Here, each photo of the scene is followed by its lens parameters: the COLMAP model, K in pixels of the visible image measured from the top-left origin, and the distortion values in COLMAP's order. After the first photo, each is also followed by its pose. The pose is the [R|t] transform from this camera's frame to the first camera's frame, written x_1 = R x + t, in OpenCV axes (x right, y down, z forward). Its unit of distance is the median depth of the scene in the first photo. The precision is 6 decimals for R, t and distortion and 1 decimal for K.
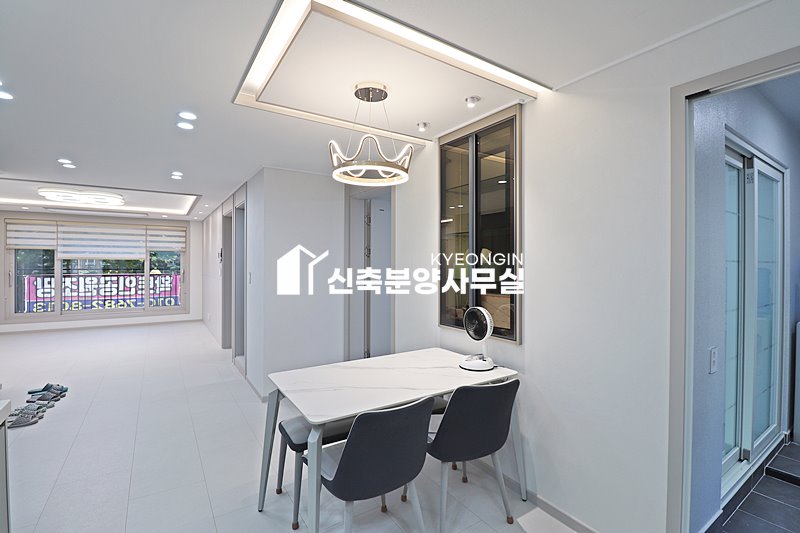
lens RADIAL K [[368.3, 0, 403.7], [0, 368.3, 263.6], [0, 0, 1]] dist [-0.000867, -0.013959]
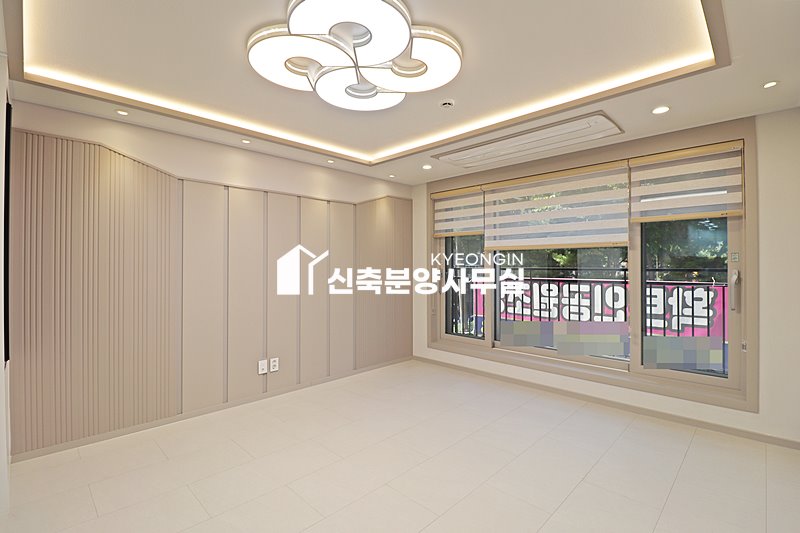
lens RADIAL K [[371.4, 0, 404.1], [0, 371.4, 262.3], [0, 0, 1]] dist [0.001096, -0.013834]
pose [[0.202142, -0.013166, -0.979268, -0.577354], [0.000754, 0.999911, -0.013288, 0.020575], [0.979356, 0.001948, 0.202134, 1.099968]]
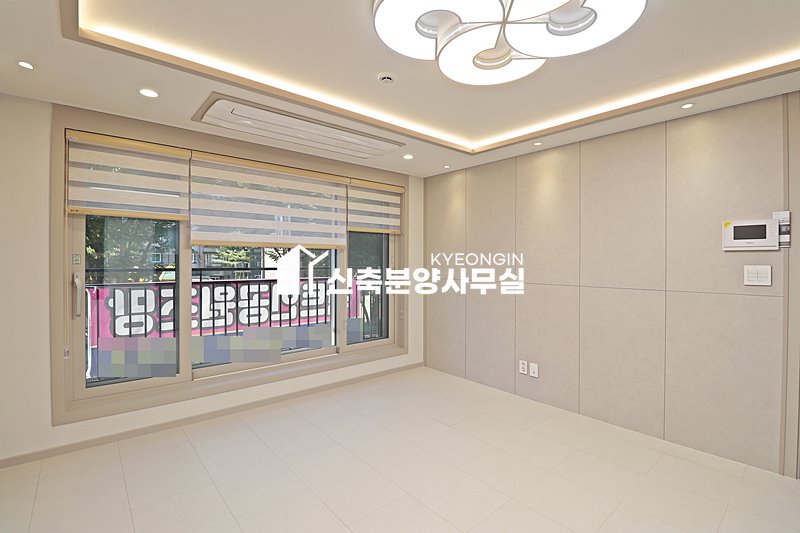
lens RADIAL K [[371.4, 0, 404.1], [0, 371.4, 262.3], [0, 0, 1]] dist [0.001096, -0.013834]
pose [[0.992601, -0.002002, 0.121407, -1.115973], [0.001913, 0.999998, 0.000847, 0.010911], [-0.121408, -0.000608, 0.992602, 0.814720]]
